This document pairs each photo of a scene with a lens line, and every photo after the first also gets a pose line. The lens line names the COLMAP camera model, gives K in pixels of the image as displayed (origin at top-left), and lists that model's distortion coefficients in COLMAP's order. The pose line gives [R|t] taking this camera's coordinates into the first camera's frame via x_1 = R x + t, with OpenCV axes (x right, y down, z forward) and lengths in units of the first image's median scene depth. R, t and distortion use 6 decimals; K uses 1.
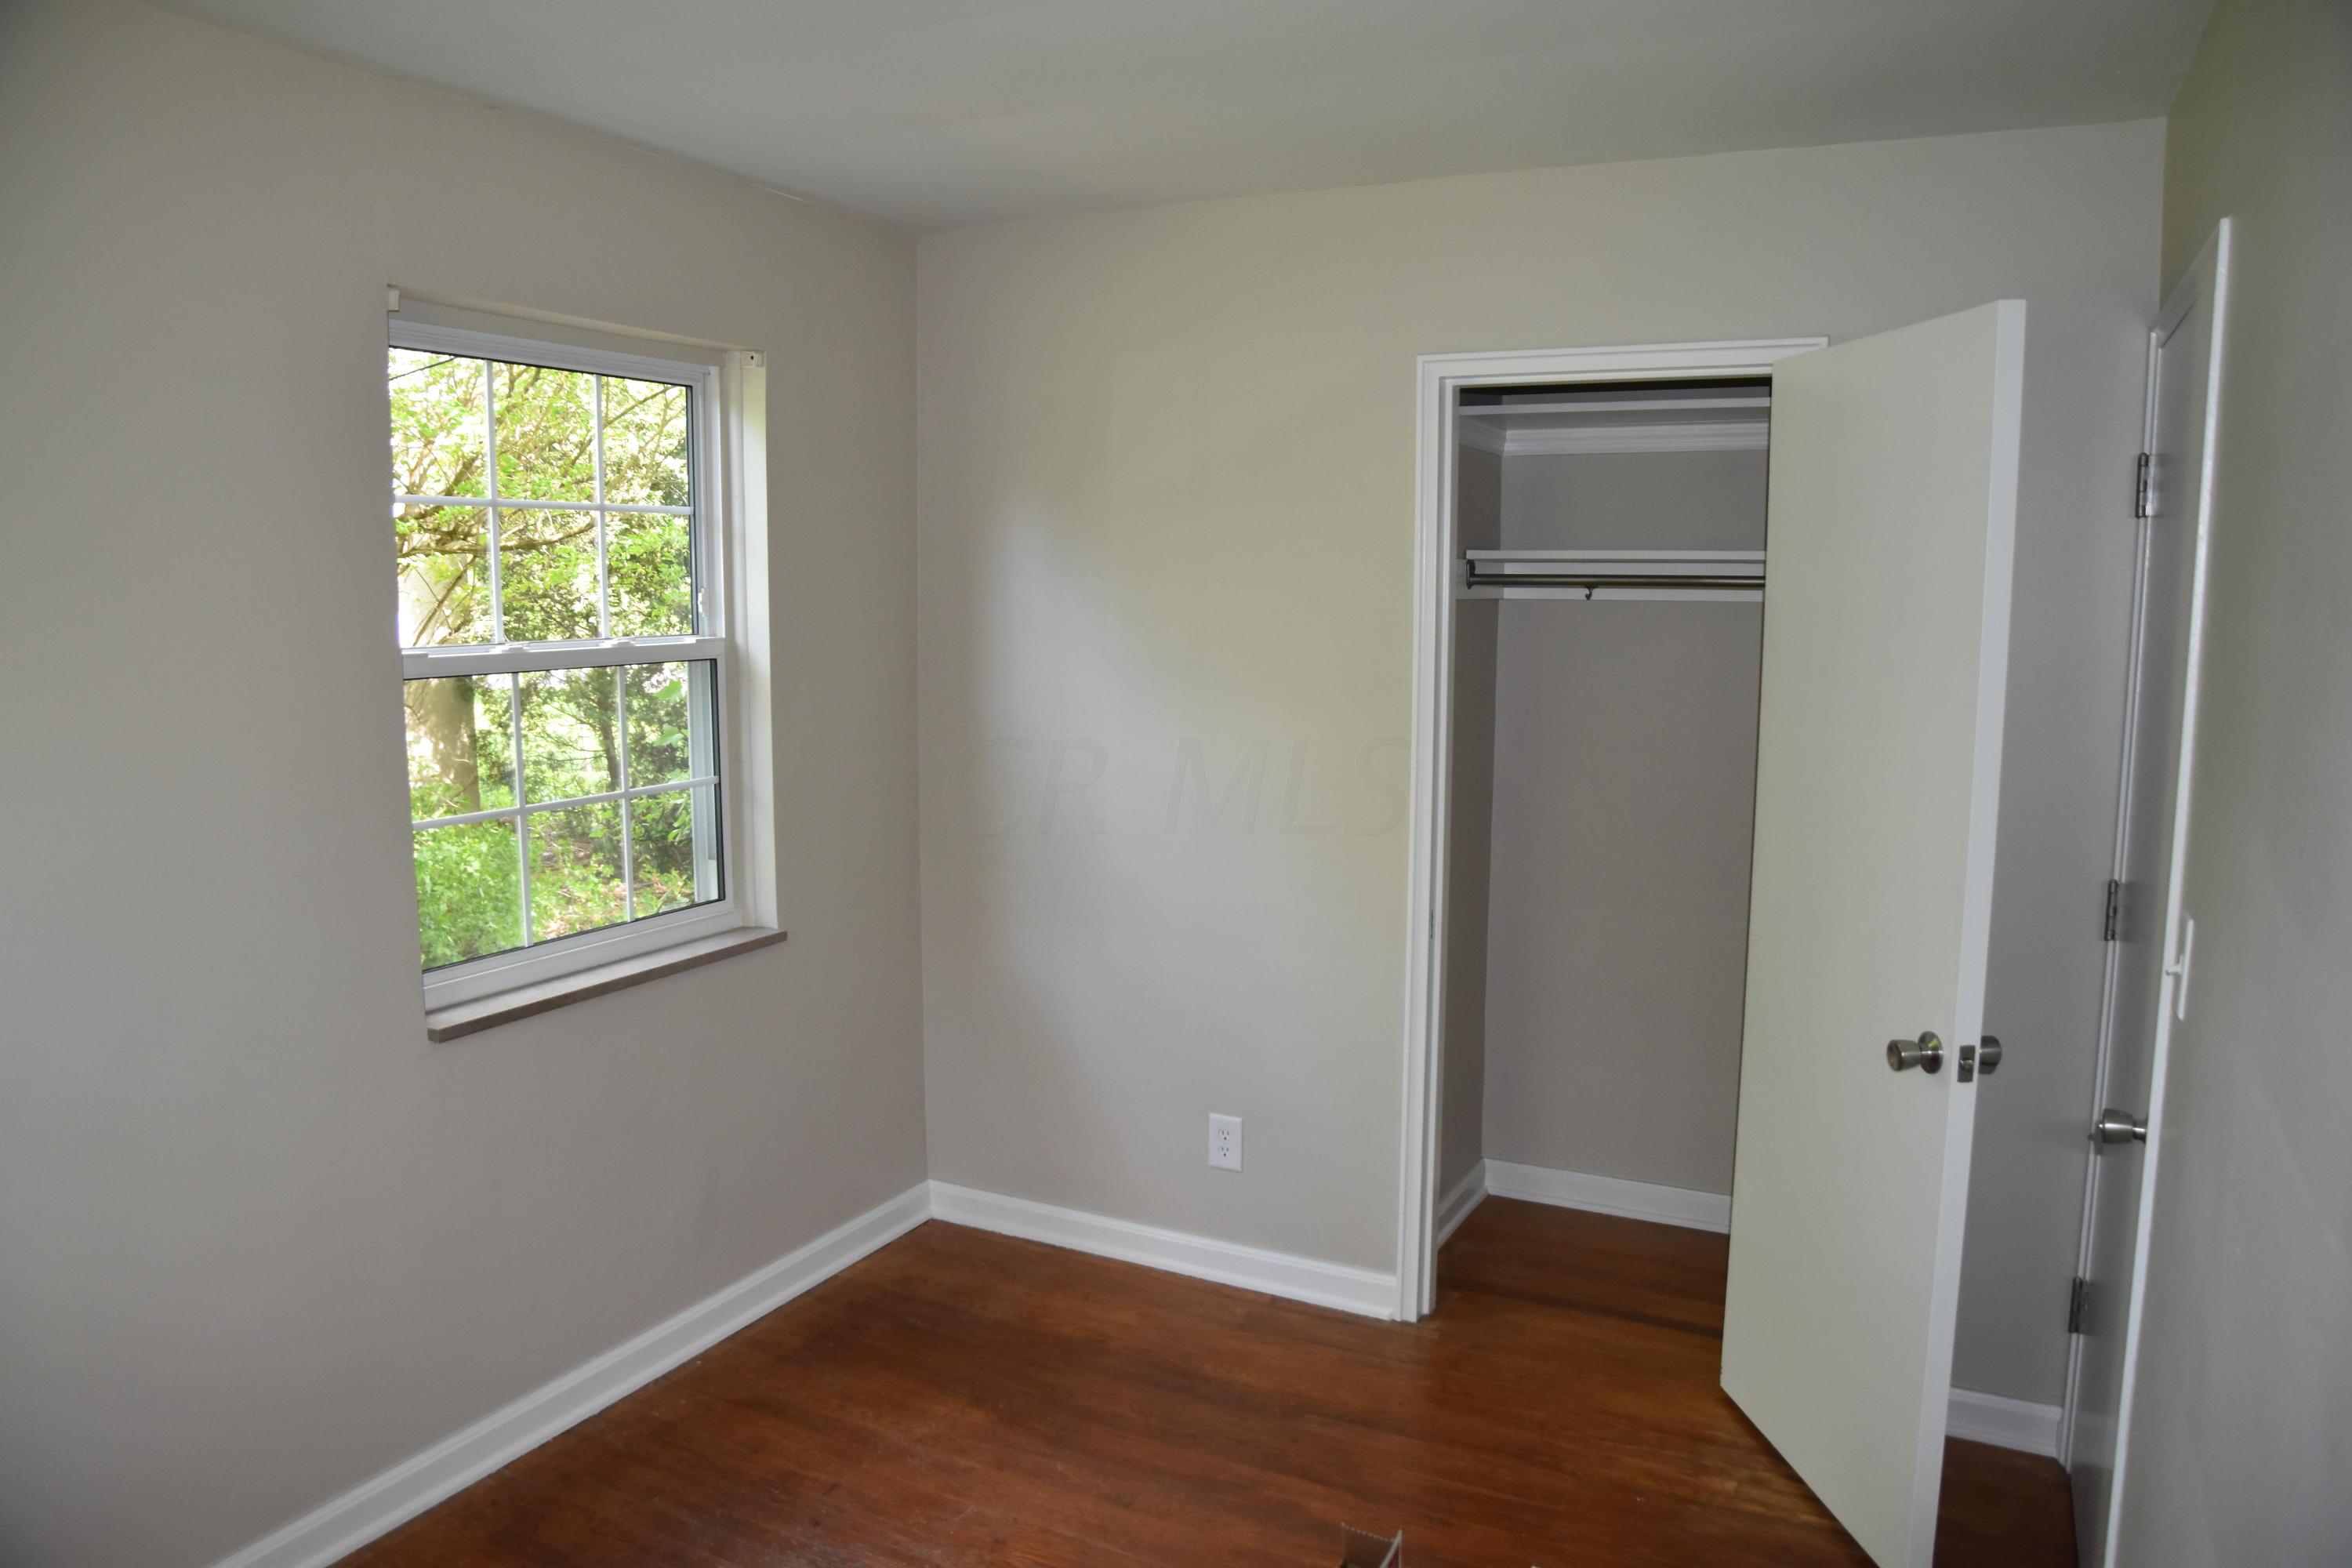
lens RADIAL K [[1592.0, 0, 1240.7], [0, 1592.0, 798.1], [0, 0, 1]] dist [-0.117341, 0.068217]
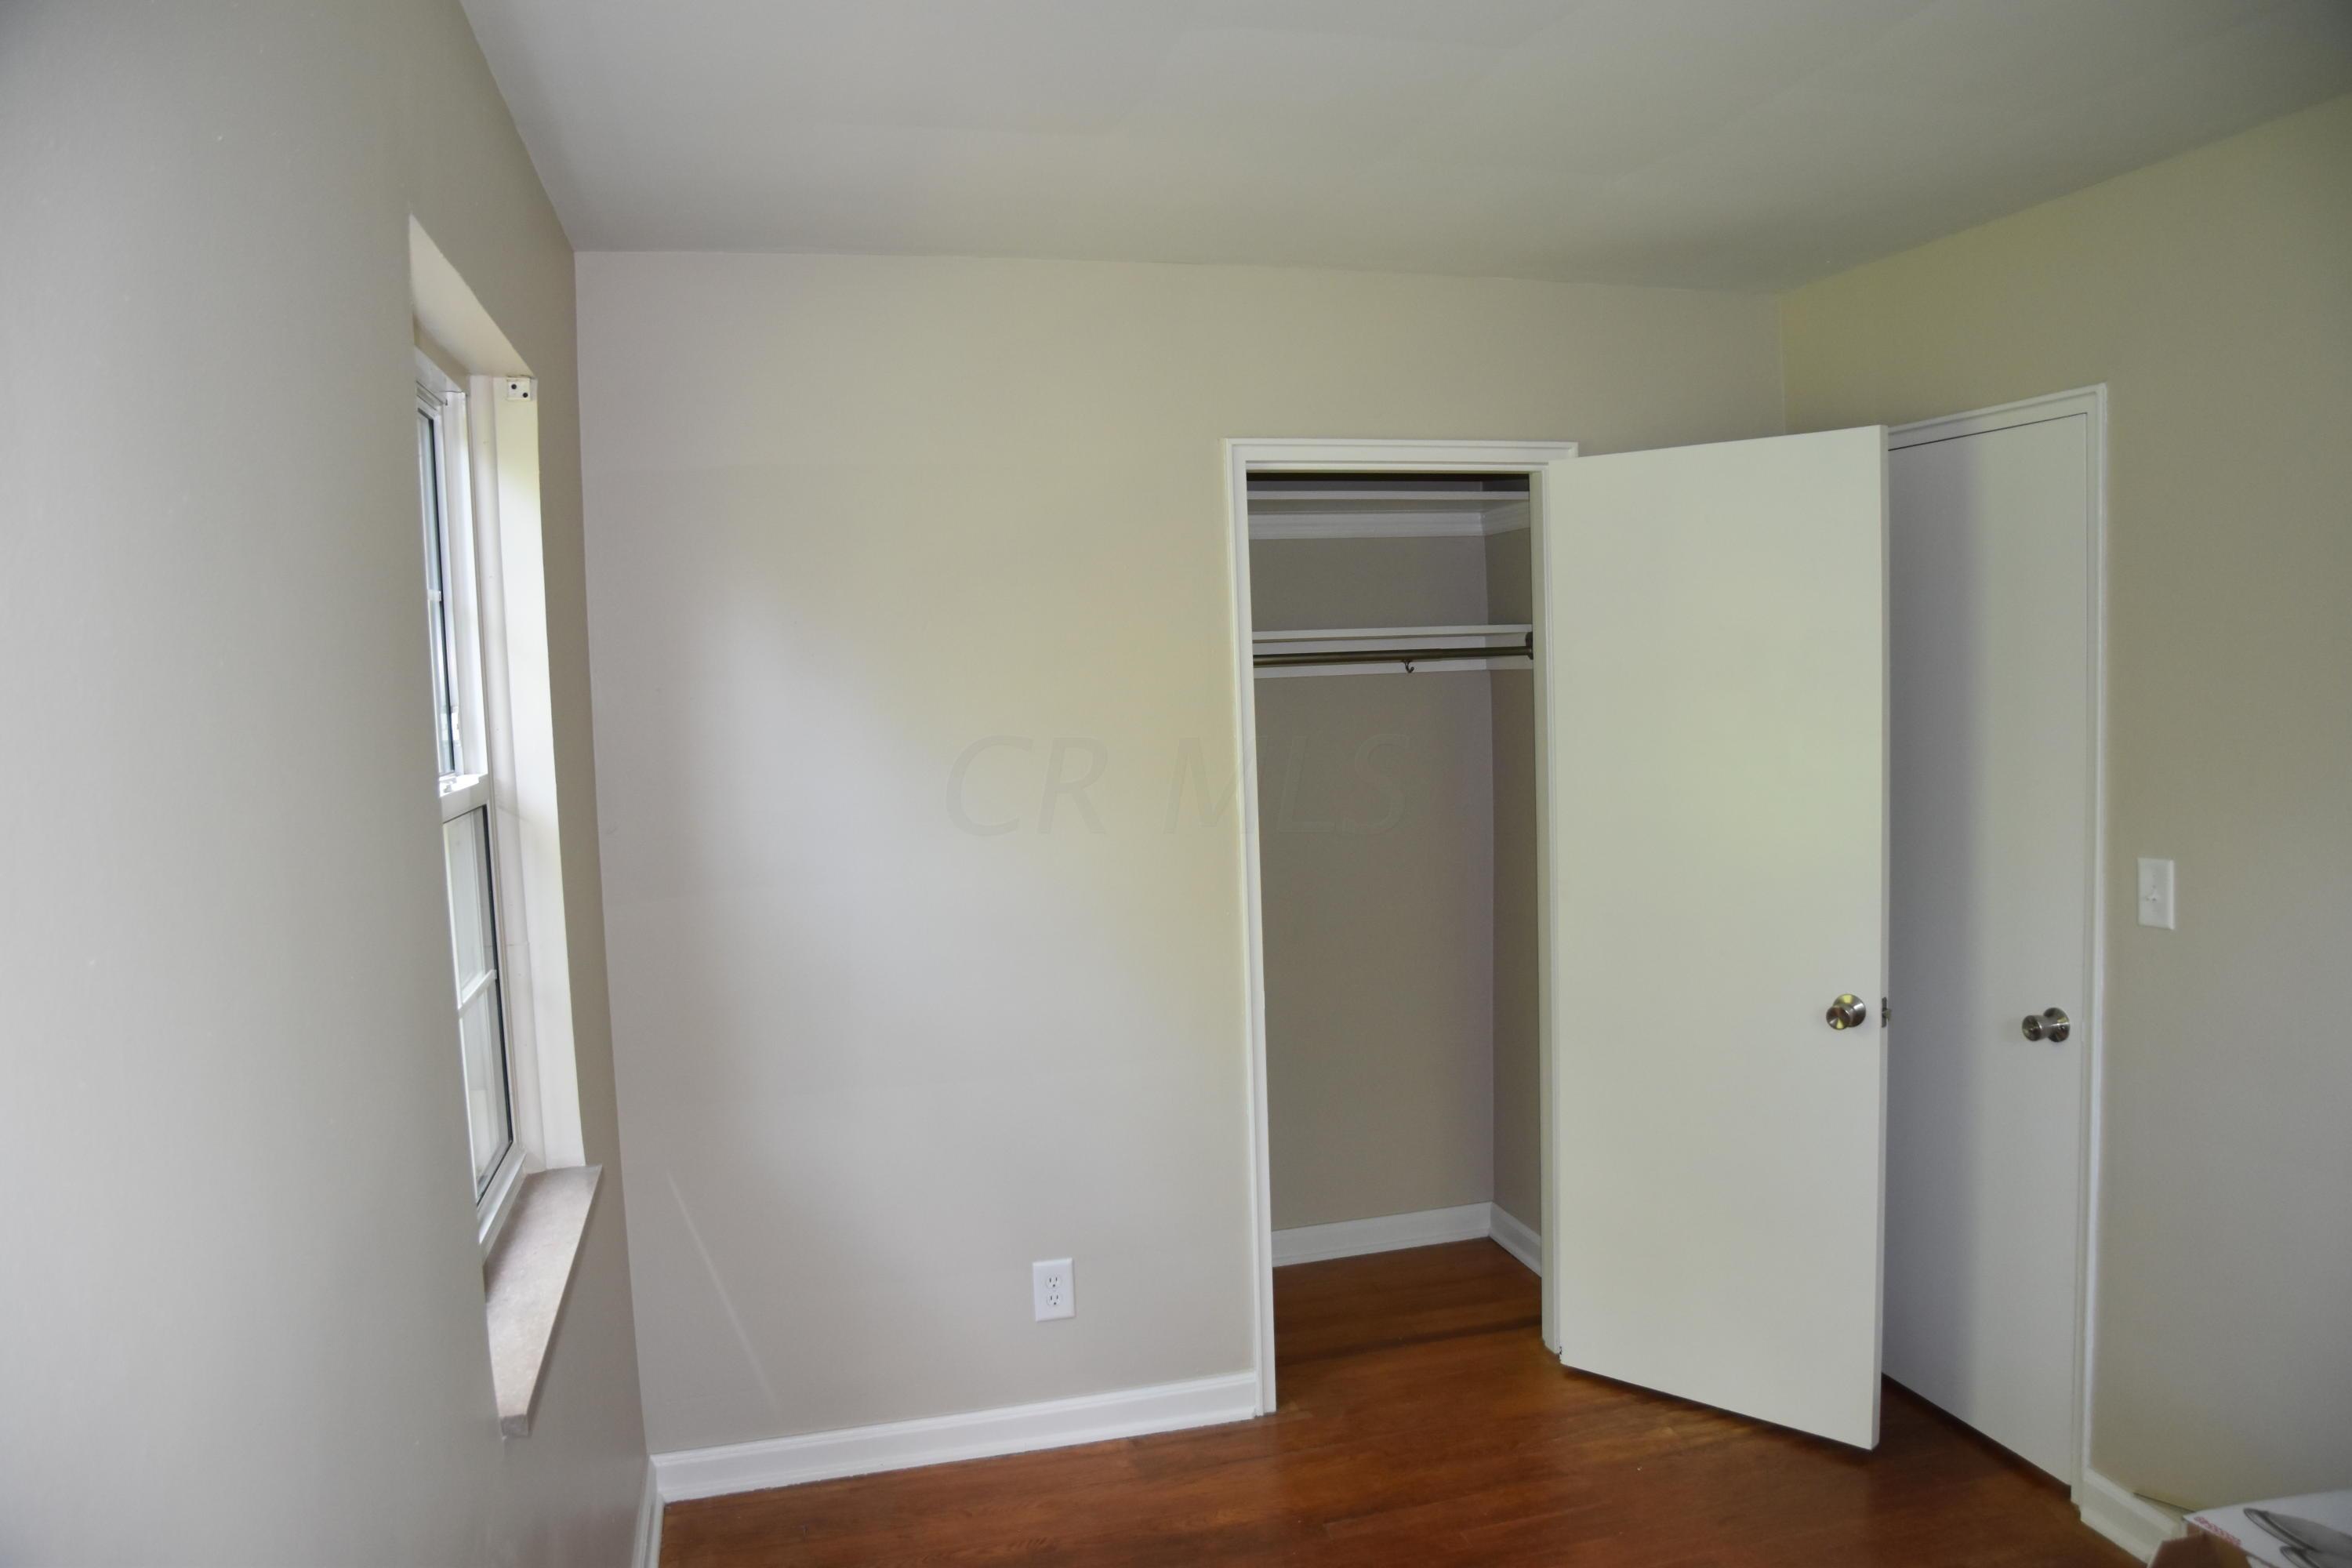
lens RADIAL K [[1592.0, 0, 1186.4], [0, 1592.0, 800.2], [0, 0, 1]] dist [-0.117341, 0.068217]
pose [[0.753137, -0.087701, 0.651991, -0.564009], [0.124720, 0.992135, -0.010613, -0.044755], [-0.645933, 0.089309, 0.758152, 0.270875]]
